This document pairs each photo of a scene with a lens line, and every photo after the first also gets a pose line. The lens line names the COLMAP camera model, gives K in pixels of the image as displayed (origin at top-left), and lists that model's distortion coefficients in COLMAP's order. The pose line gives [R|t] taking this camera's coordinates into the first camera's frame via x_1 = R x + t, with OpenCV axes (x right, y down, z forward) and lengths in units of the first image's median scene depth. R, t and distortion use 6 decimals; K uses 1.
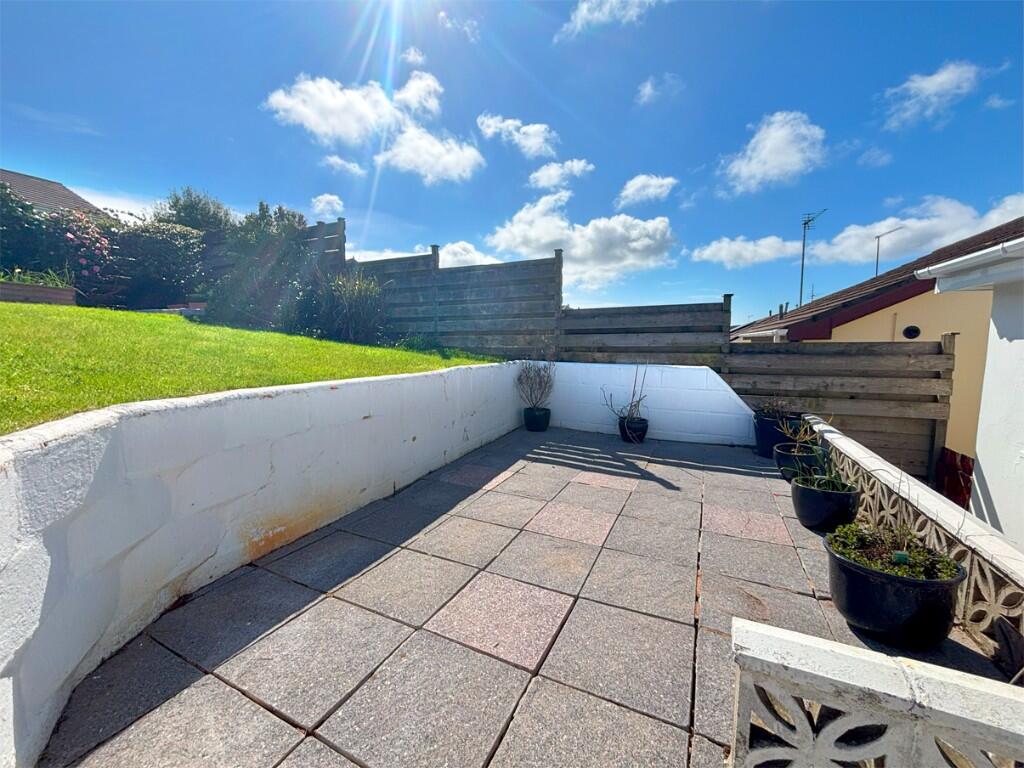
lens RADIAL K [[409.4, 0, 513.3], [0, 409.4, 385.3], [0, 0, 1]] dist [0.001505, 0.000514]
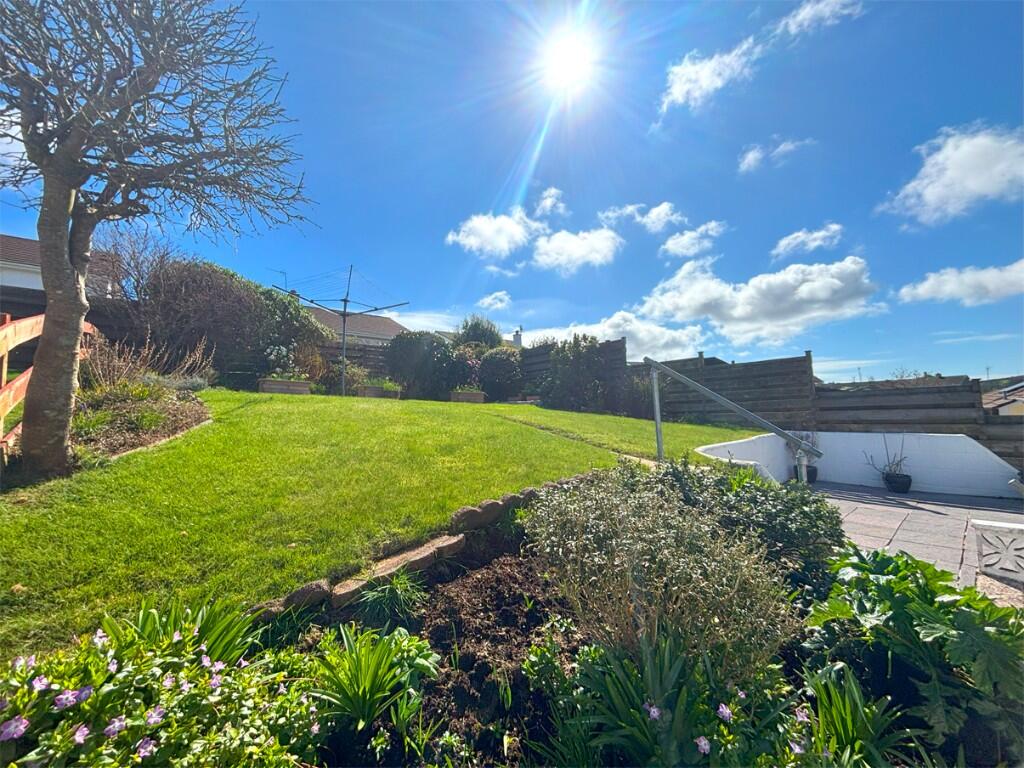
lens RADIAL K [[409.4, 0, 508.0], [0, 409.4, 382.5], [0, 0, 1]] dist [0.001505, 0.000514]
pose [[0.953260, -0.049944, -0.297995, -0.456808], [0.004233, 0.988355, -0.152107, -0.016010], [0.302122, 0.143736, 0.942371, -0.613693]]
